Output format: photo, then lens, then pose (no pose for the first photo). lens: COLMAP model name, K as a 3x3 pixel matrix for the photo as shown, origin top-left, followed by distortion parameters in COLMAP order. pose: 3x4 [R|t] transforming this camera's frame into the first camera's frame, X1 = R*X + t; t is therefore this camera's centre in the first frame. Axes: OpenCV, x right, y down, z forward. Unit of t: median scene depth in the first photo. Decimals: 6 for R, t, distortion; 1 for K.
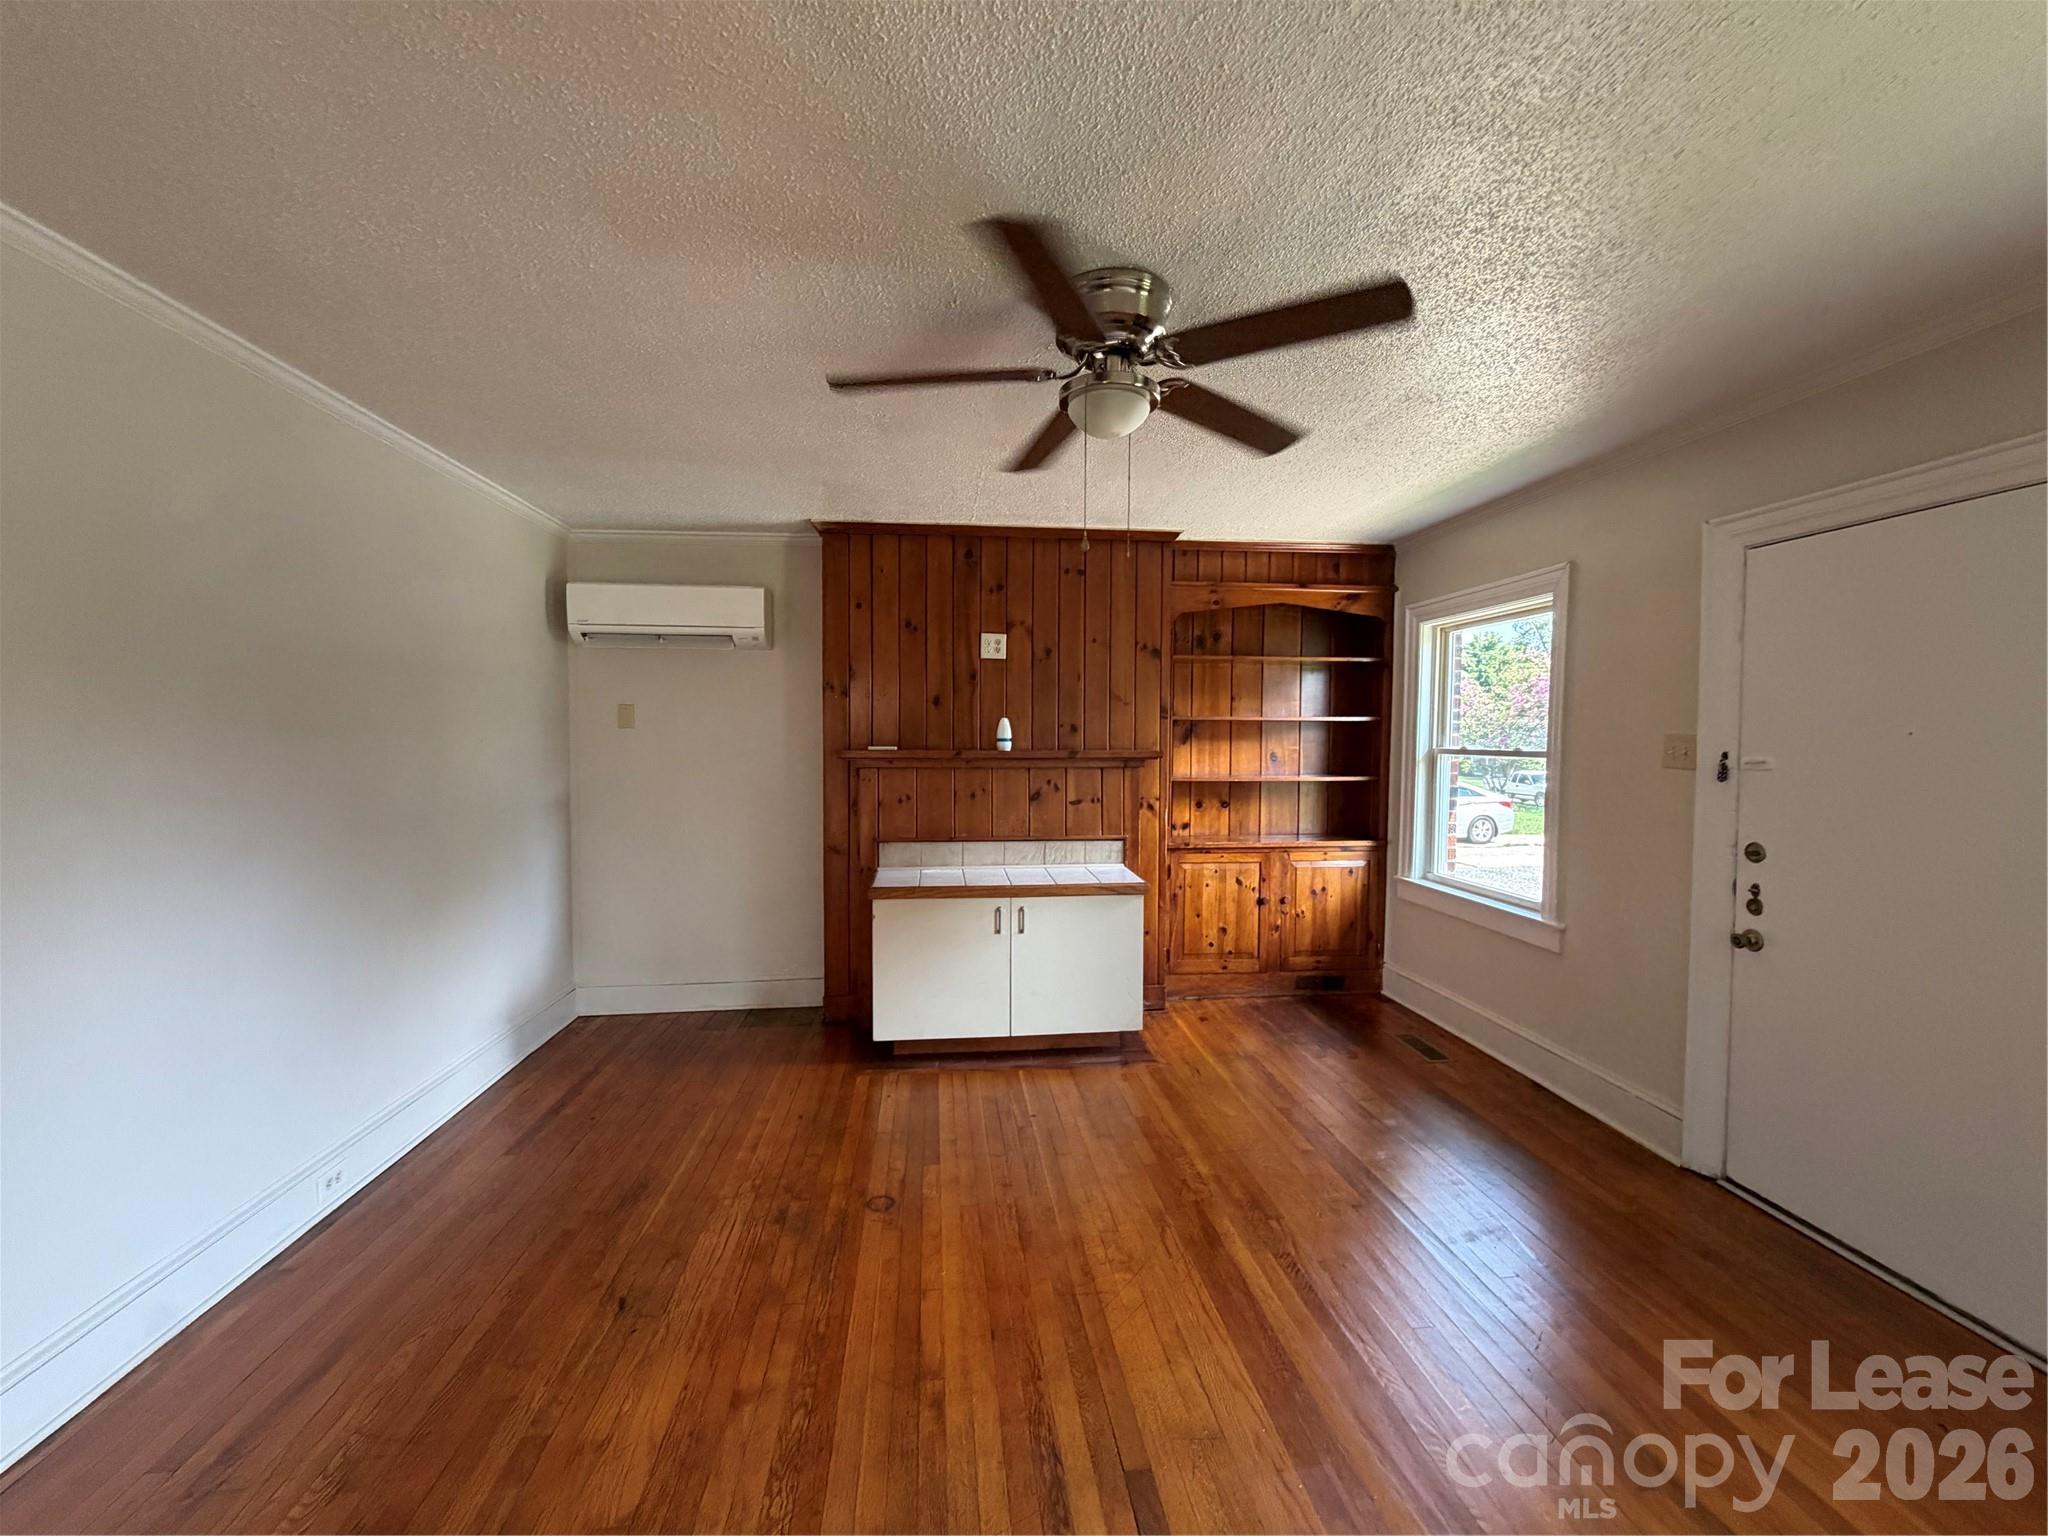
lens RADIAL K [[819.4, 0, 1026.9], [0, 819.4, 766.8], [0, 0, 1]] dist [-0.004031, -0.000111]
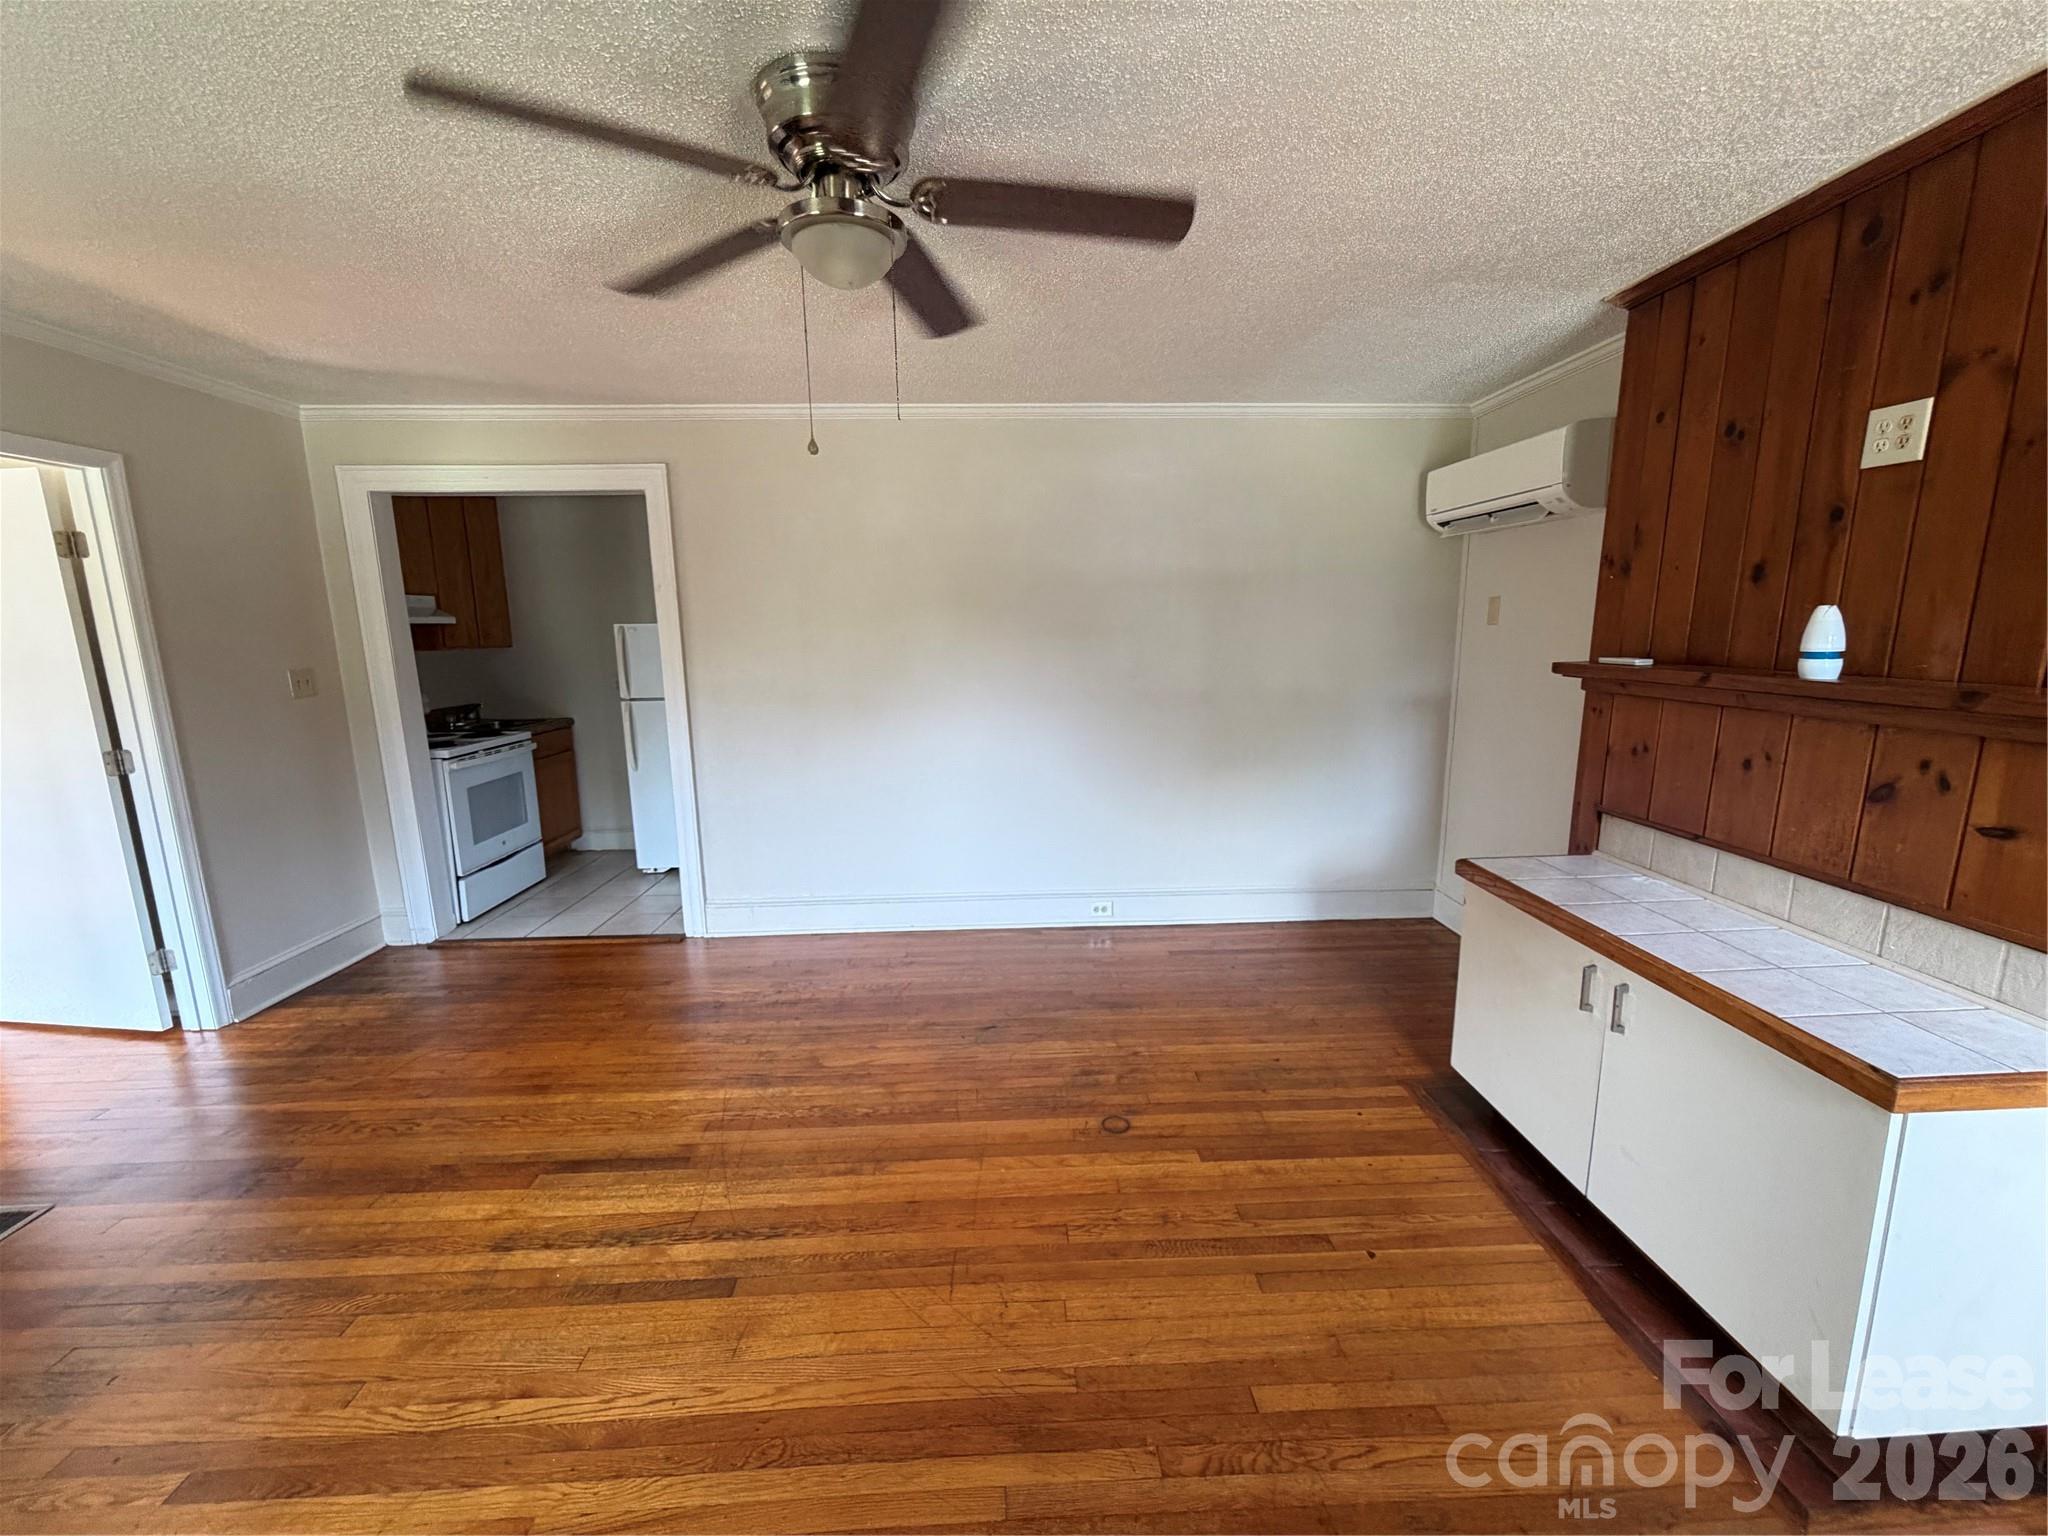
lens RADIAL K [[819.4, 0, 1027.0], [0, 819.4, 768.5], [0, 0, 1]] dist [-0.004031, -0.000111]
pose [[-0.079413, 0.175849, -0.981209, 0.502303], [-0.026479, 0.983598, 0.178420, -0.043747], [0.996490, 0.040150, -0.073454, 0.657338]]
